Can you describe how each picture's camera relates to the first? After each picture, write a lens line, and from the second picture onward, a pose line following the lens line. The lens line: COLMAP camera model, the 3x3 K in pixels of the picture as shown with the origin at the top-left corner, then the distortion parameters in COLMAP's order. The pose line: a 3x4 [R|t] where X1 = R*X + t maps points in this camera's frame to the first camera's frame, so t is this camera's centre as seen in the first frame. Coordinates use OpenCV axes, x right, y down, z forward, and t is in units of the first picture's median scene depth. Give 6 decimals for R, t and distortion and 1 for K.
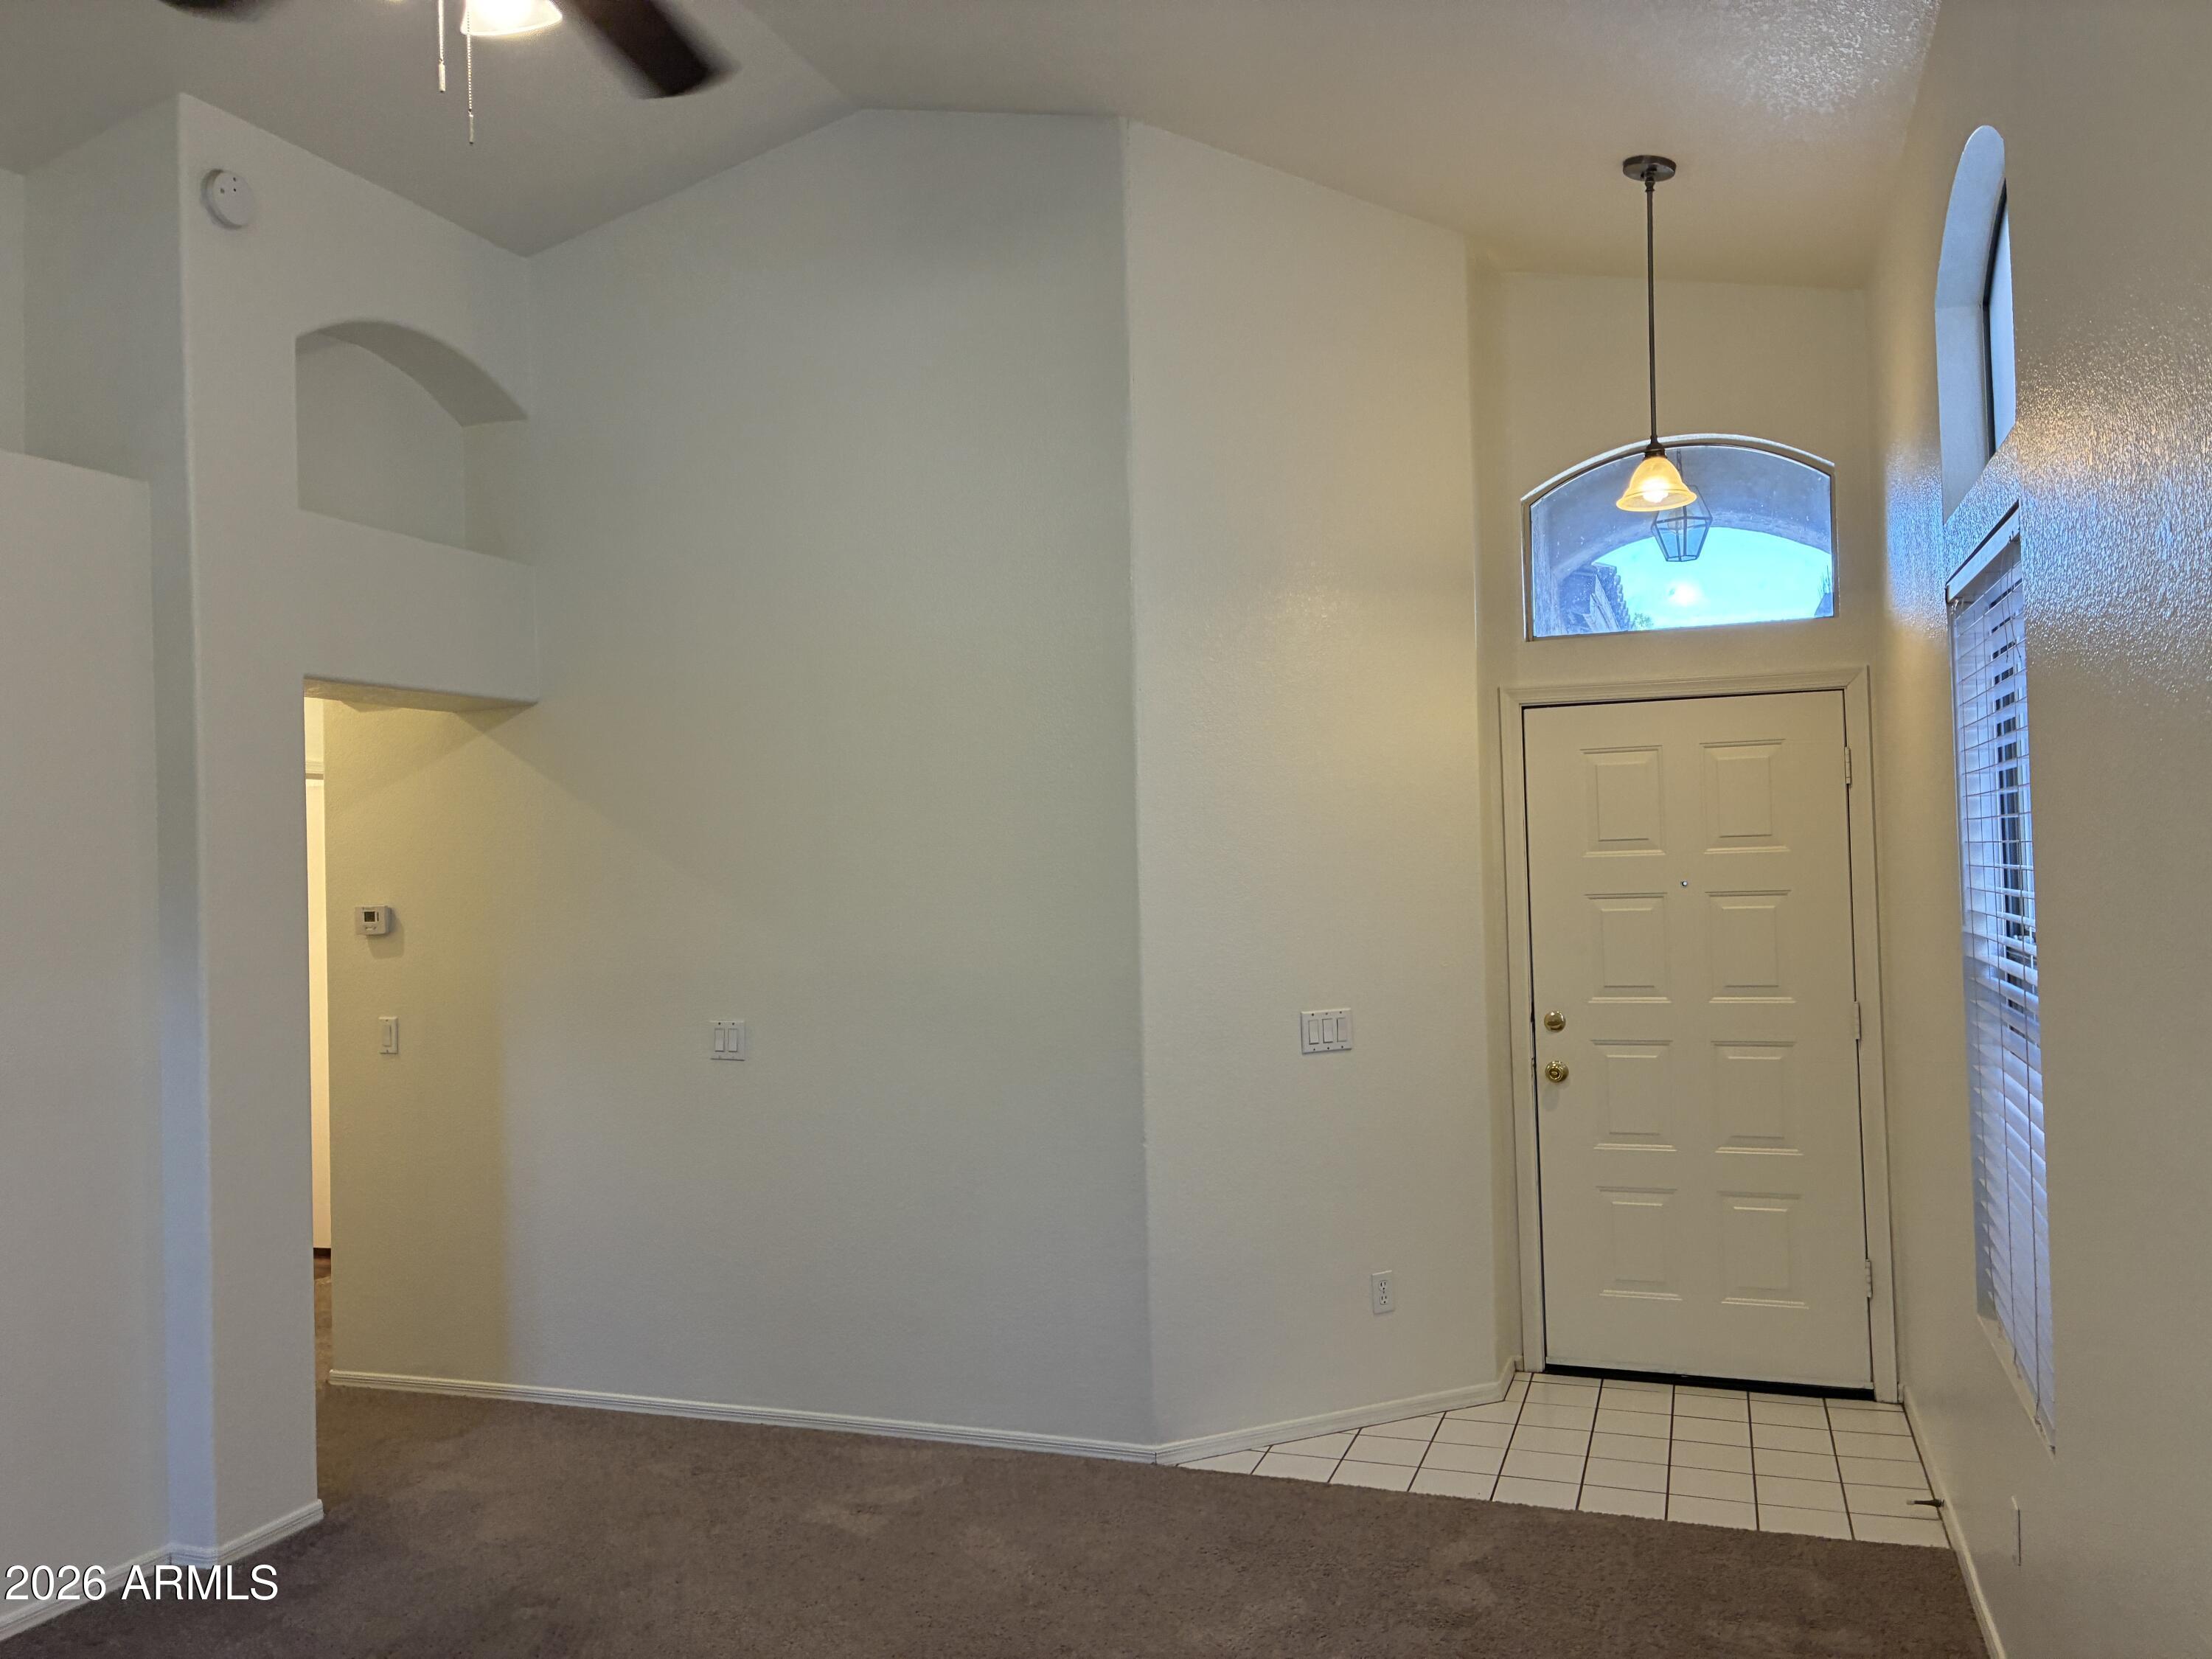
lens RADIAL K [[1679.7, 0, 1106.9], [0, 1679.7, 831.0], [0, 0, 1]] dist [0.066295, -0.093286]
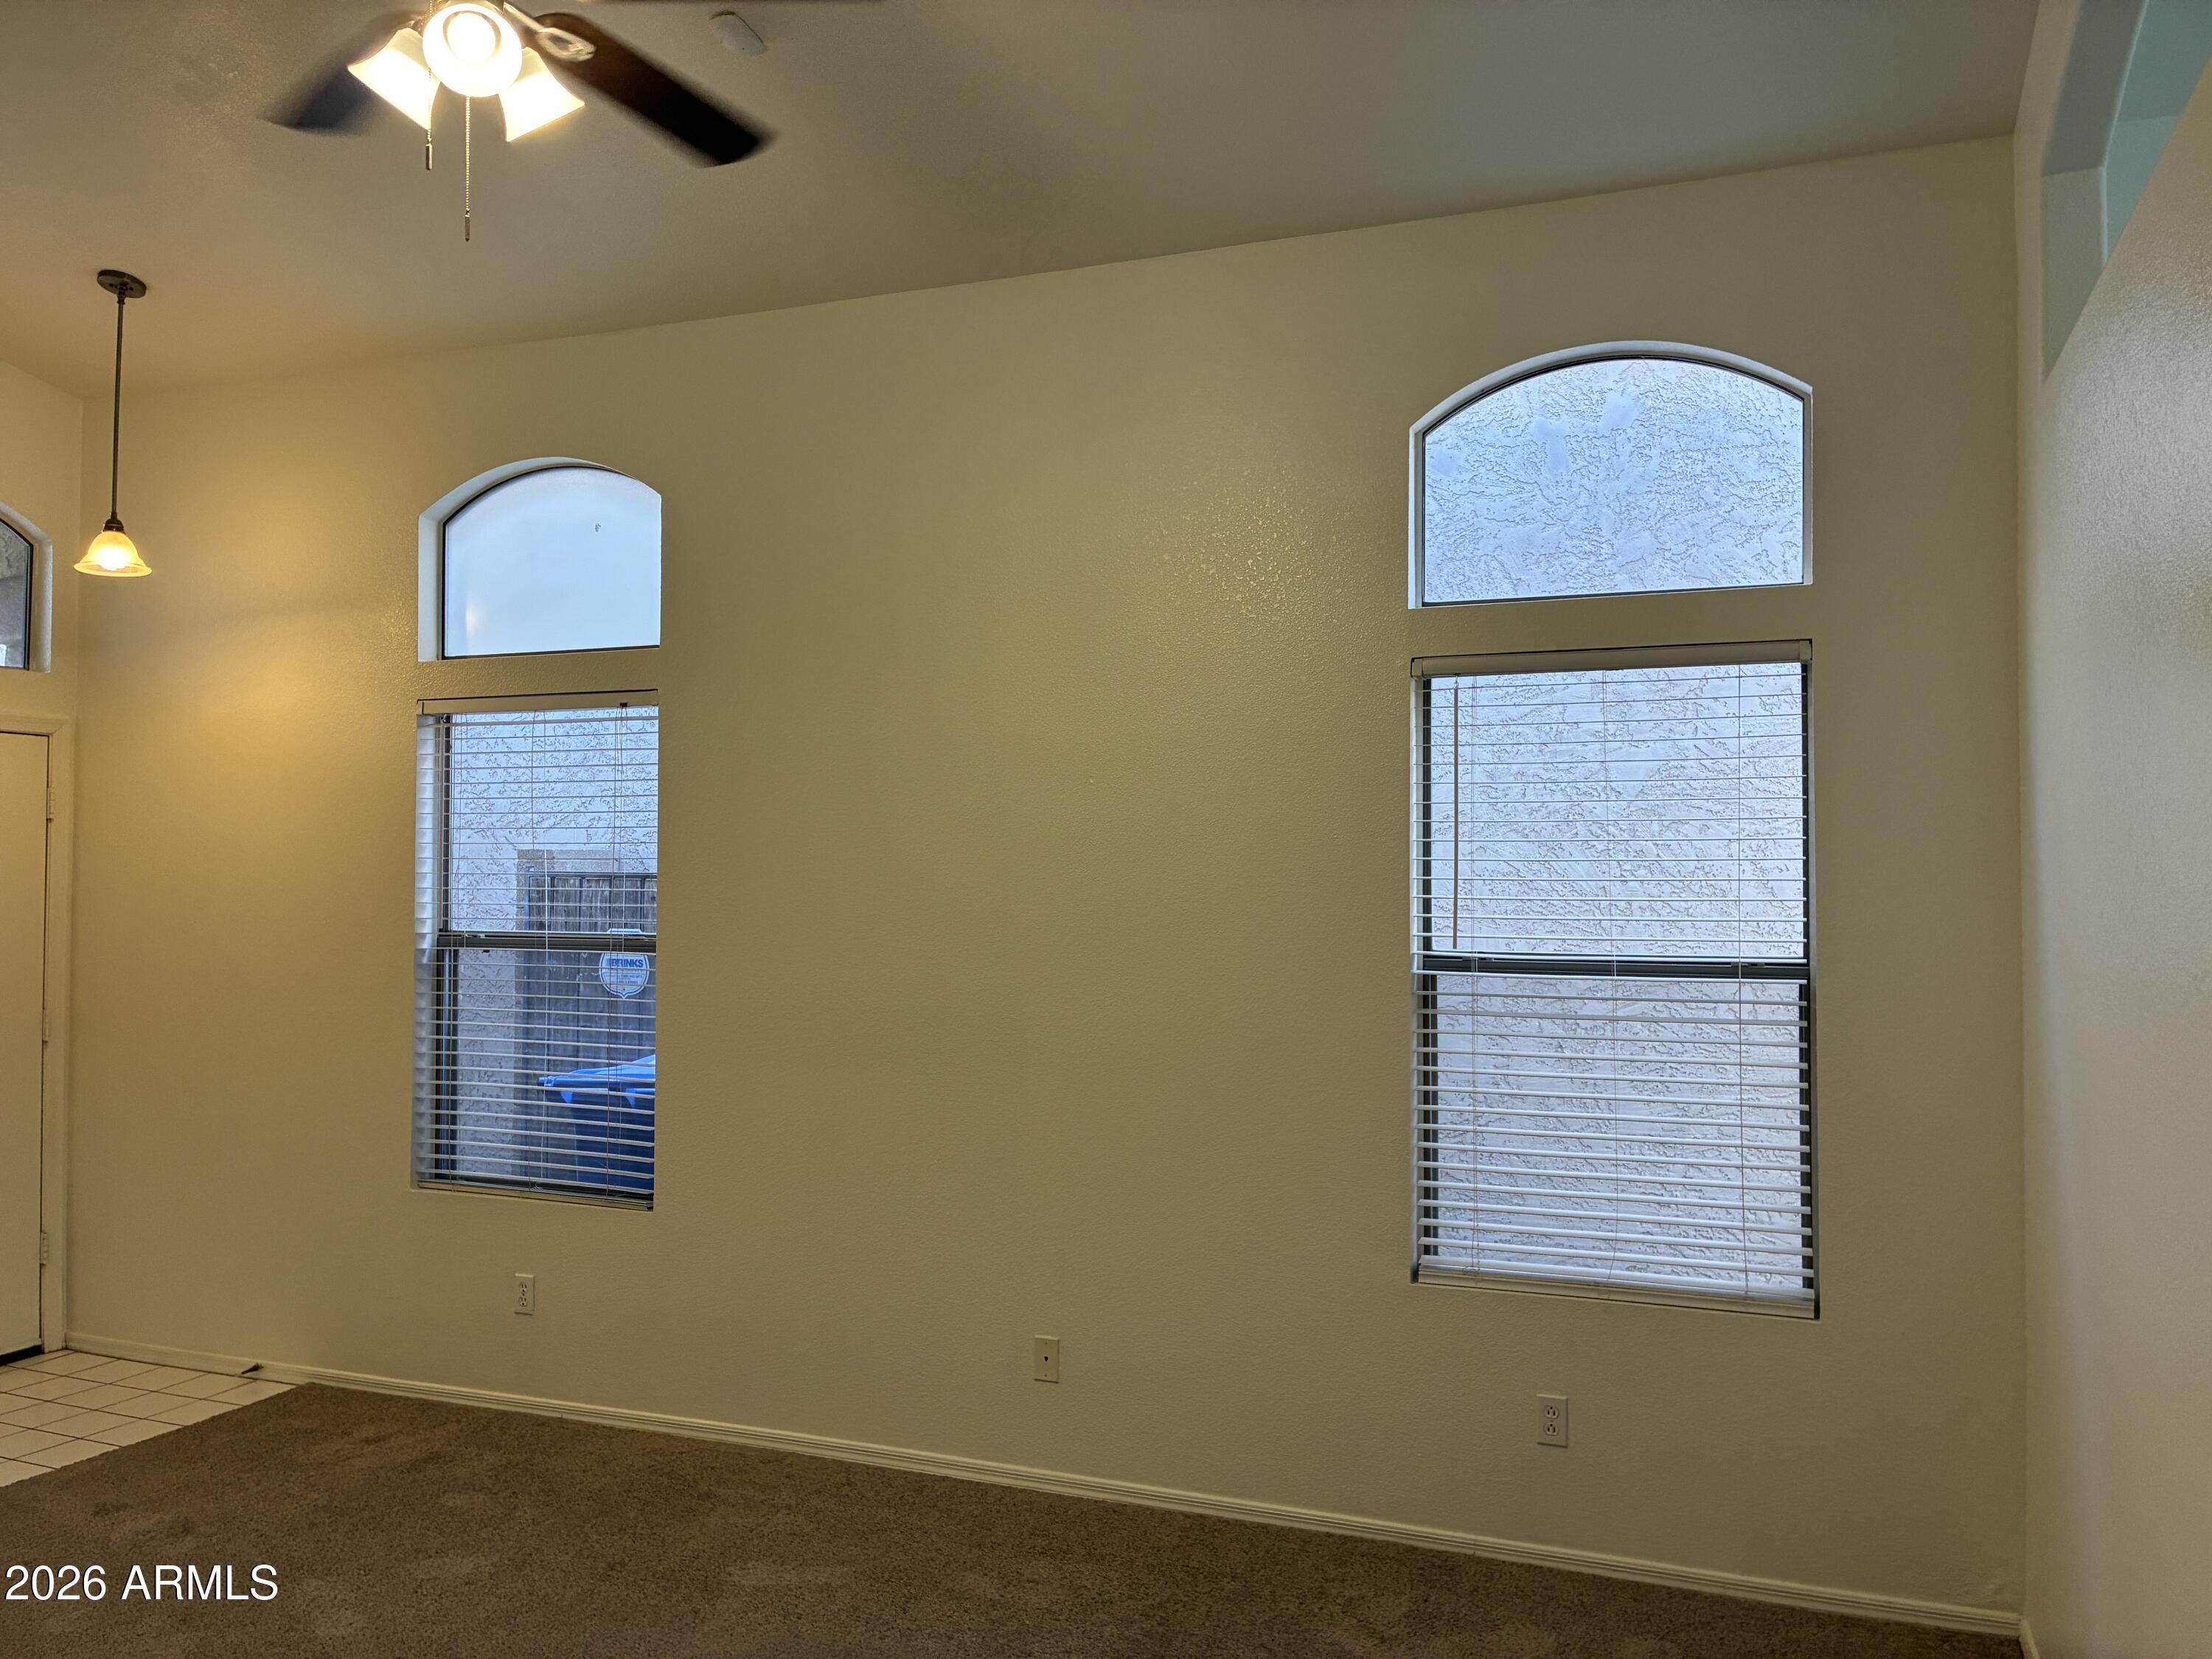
lens RADIAL K [[1679.7, 0, 1101.1], [0, 1679.7, 825.9], [0, 0, 1]] dist [0.066295, -0.093286]
pose [[0.035358, 0.049027, 0.998171, -0.194994], [-0.014498, 0.998716, -0.048540, 0.006509], [-0.999270, -0.012755, 0.036023, 0.069459]]
